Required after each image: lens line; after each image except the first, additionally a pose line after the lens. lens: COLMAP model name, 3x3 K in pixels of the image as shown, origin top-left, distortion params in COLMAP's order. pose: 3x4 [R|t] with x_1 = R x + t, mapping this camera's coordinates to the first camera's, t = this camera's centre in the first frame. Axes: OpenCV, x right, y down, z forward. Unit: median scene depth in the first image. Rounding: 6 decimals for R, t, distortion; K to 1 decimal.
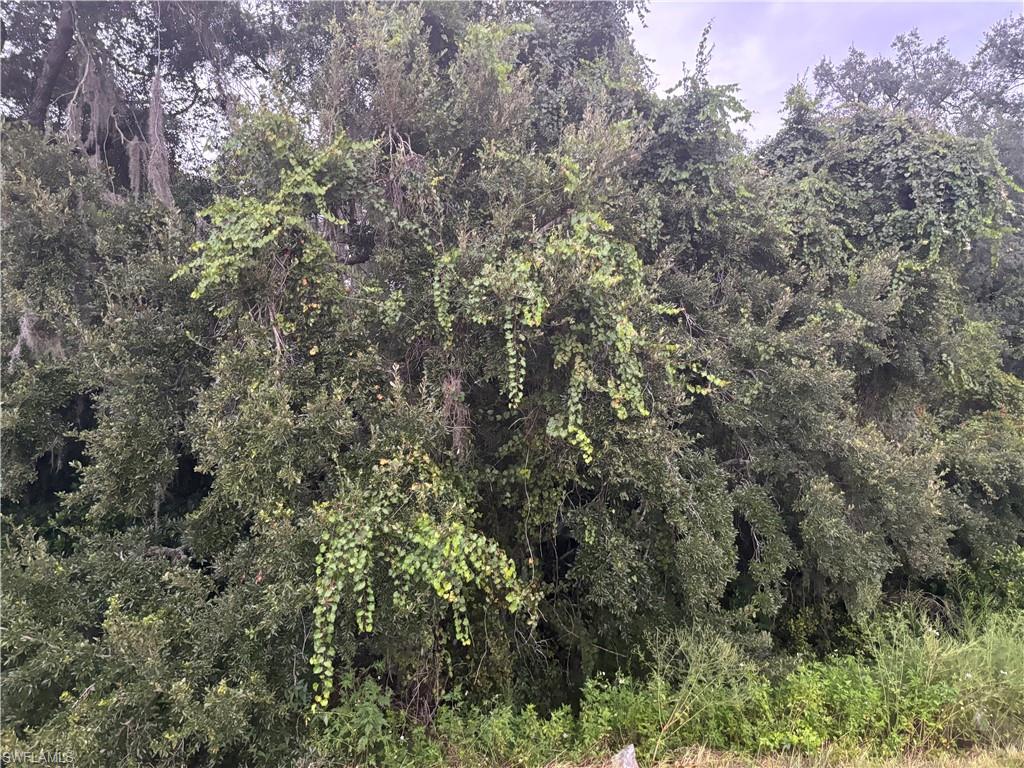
lens RADIAL K [[760.1, 0, 511.9], [0, 760.1, 408.8], [0, 0, 1]] dist [0.044484, -0.050945]
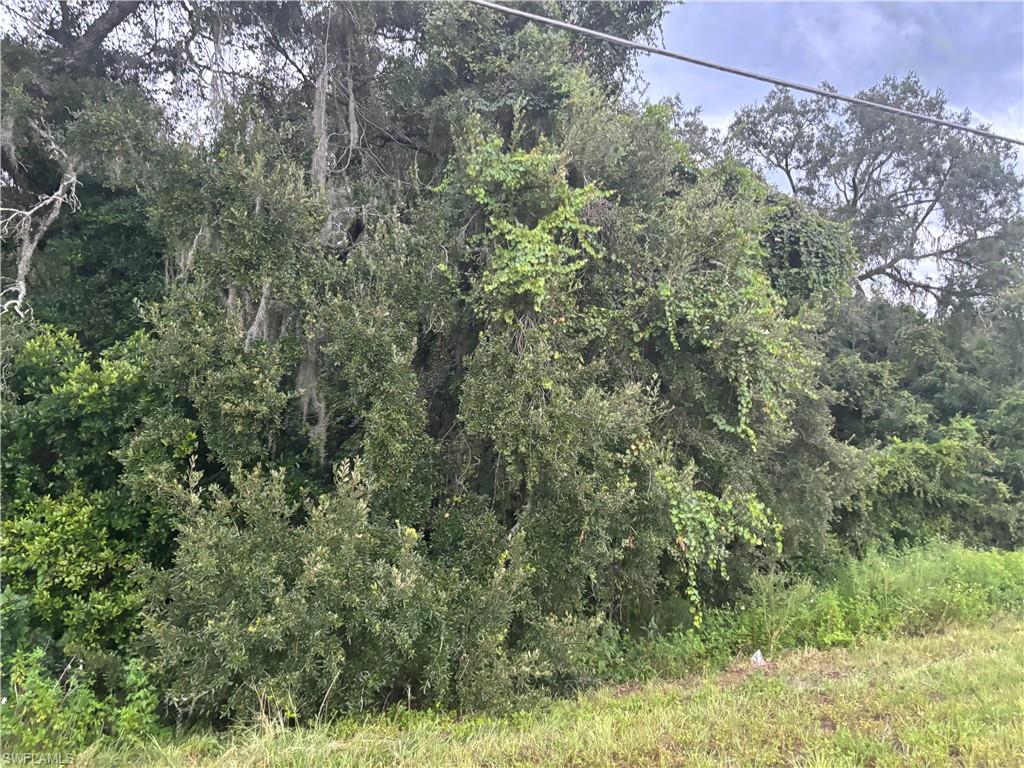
lens RADIAL K [[760.1, 0, 511.9], [0, 760.1, 408.8], [0, 0, 1]] dist [0.044484, -0.050945]
pose [[0.915005, 0.041298, 0.401323, -0.666338], [-0.051110, 0.998598, 0.013770, -0.002580], [-0.400192, -0.033111, 0.915833, -0.075711]]
